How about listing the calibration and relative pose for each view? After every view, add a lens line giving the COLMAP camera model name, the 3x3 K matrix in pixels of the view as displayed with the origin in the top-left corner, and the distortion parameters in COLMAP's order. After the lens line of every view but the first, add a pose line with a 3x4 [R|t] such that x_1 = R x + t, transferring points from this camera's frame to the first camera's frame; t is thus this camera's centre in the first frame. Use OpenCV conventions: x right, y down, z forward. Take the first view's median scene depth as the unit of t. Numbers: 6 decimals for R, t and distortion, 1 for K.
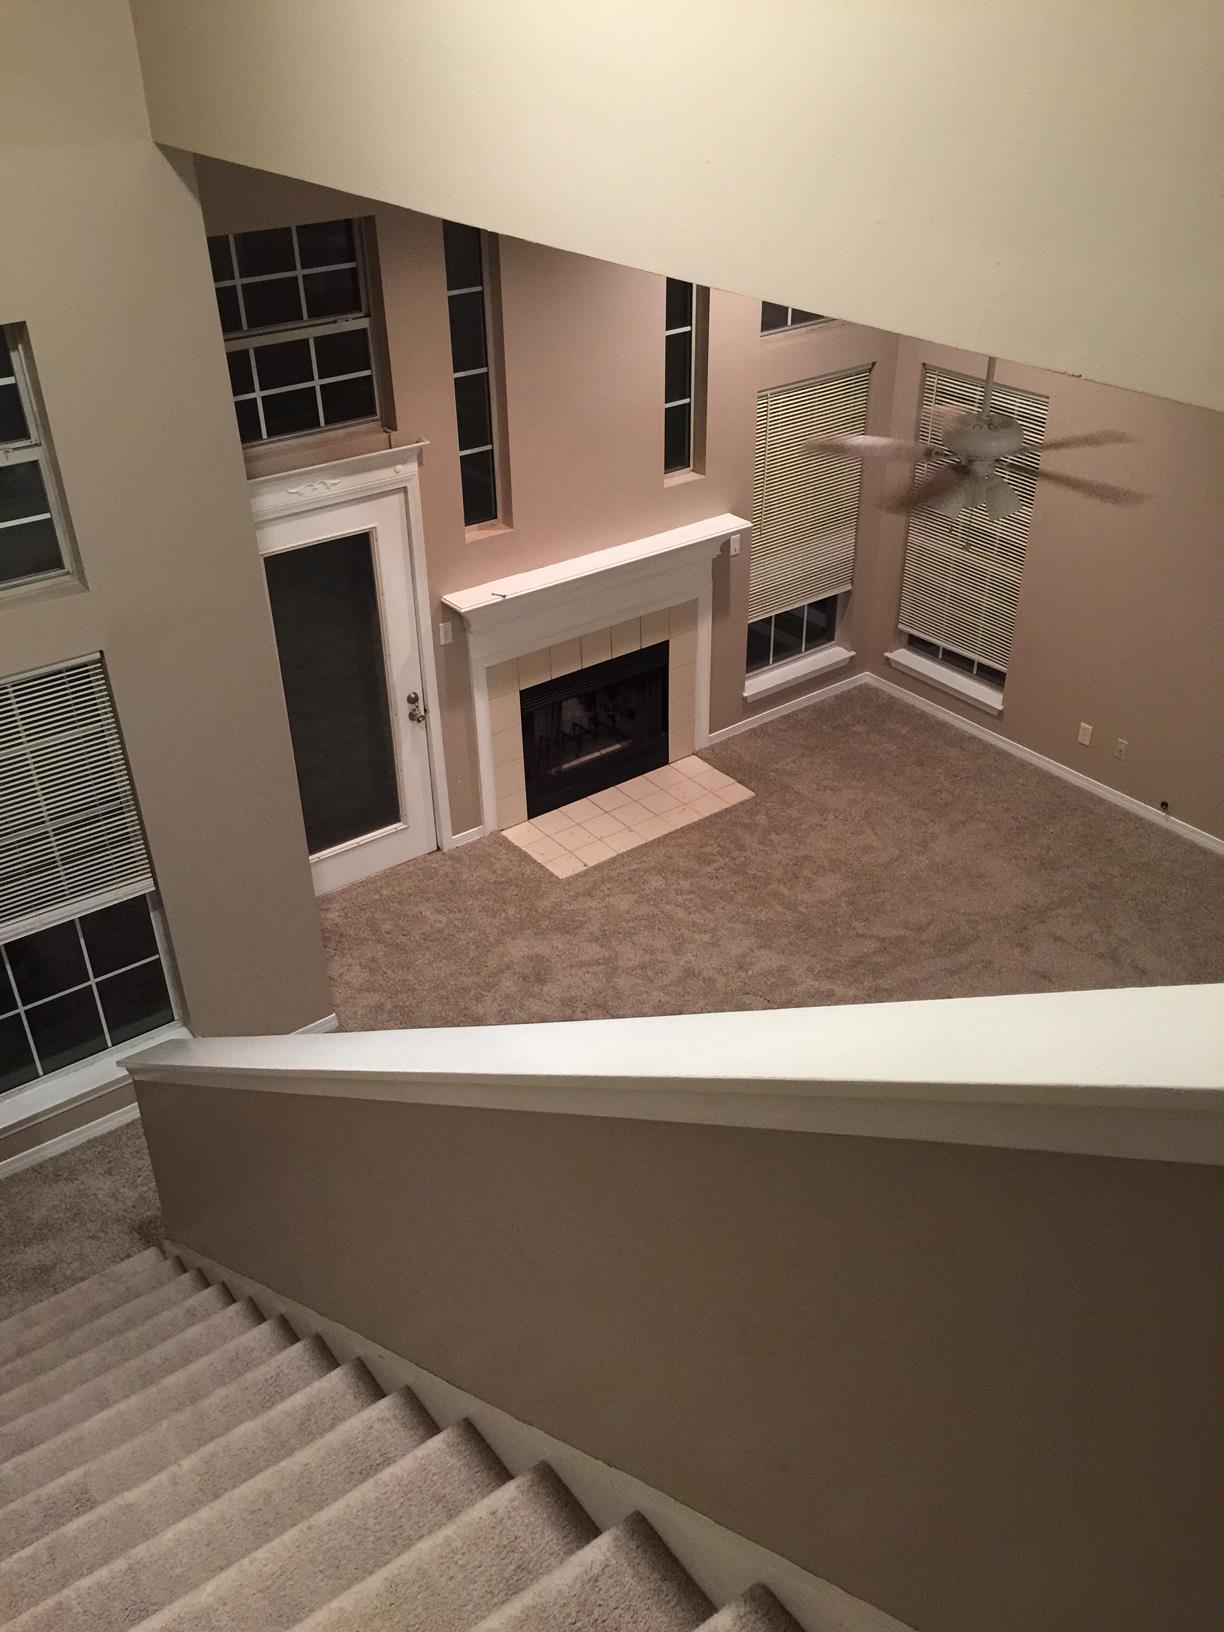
lens RADIAL K [[1398.7, 0, 609.5], [0, 1398.7, 811.9], [0, 0, 1]] dist [0.080882, -0.115938]
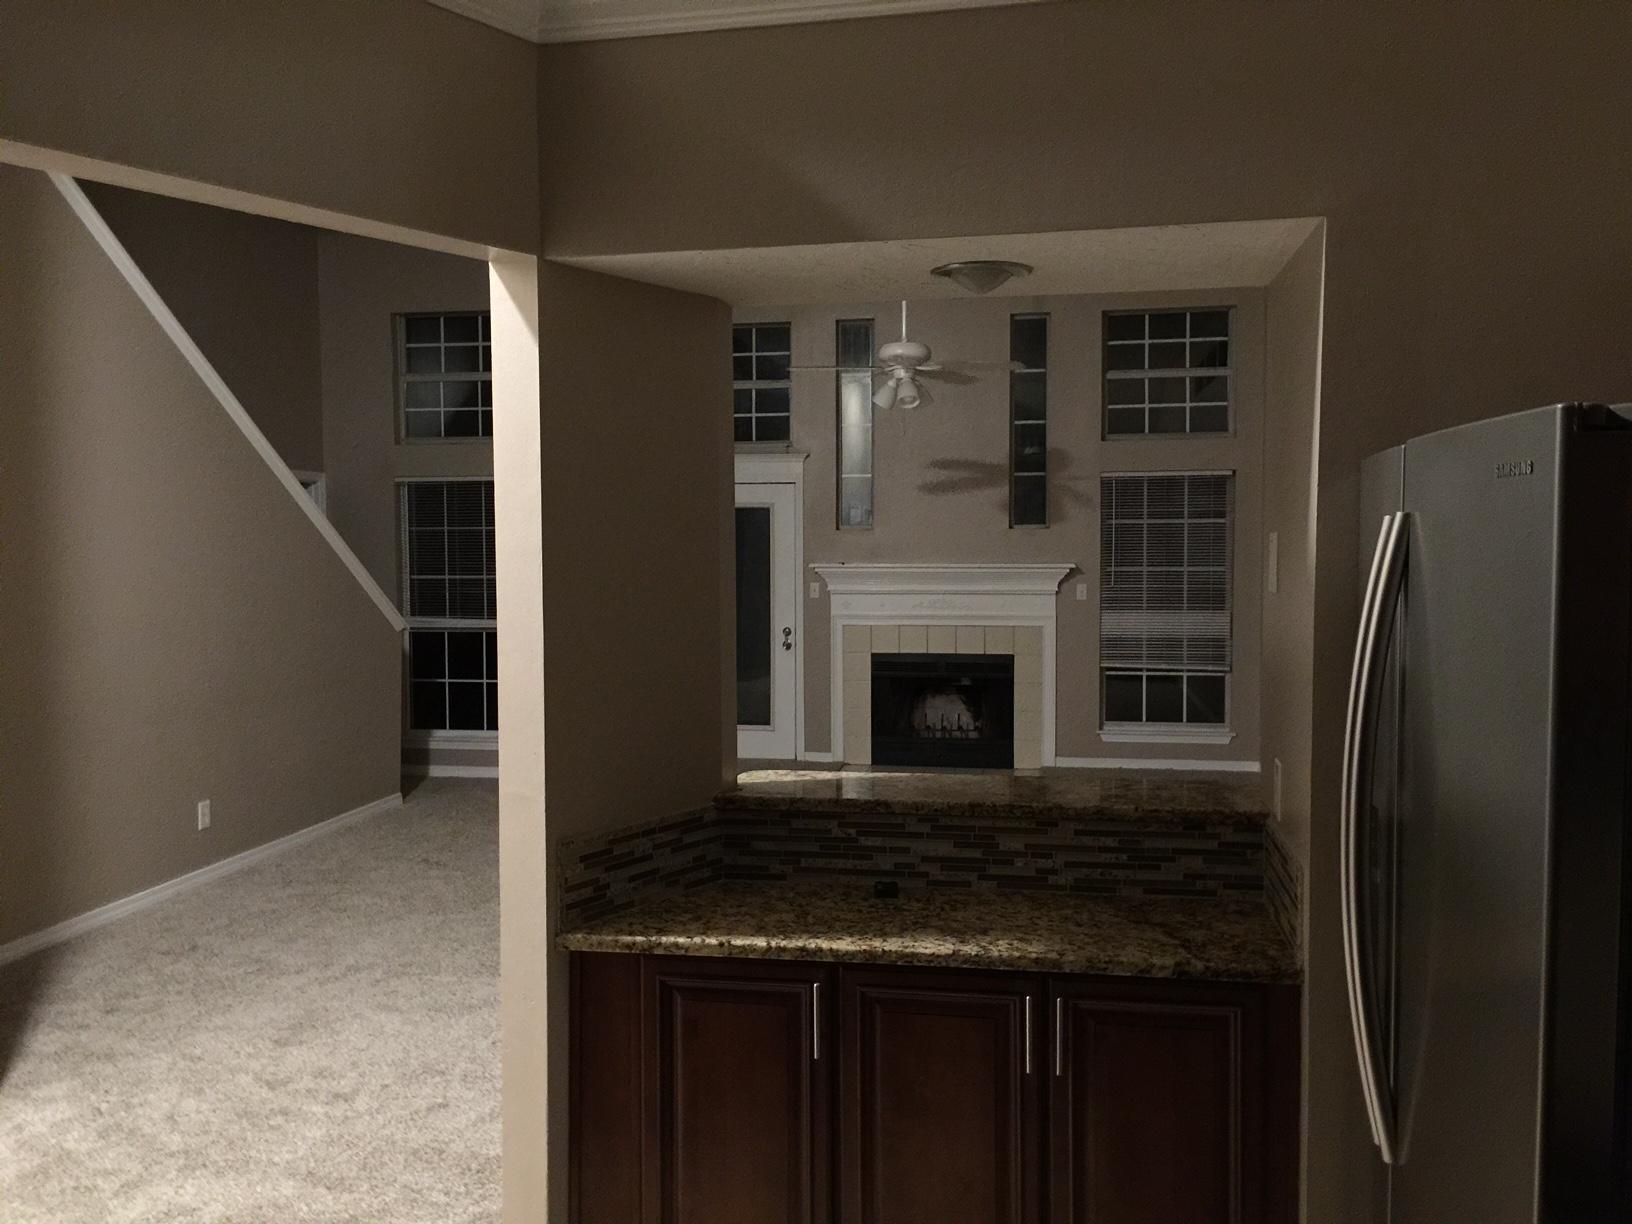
lens RADIAL K [[1398.7, 0, 820.7], [0, 1398.7, 598.8], [0, 0, 1]] dist [0.080882, -0.115938]
pose [[0.681830, 0.044105, -0.730180, 0.941570], [-0.393165, 0.863844, -0.314953, 0.332908], [0.616870, 0.501826, 0.606335, 0.124972]]
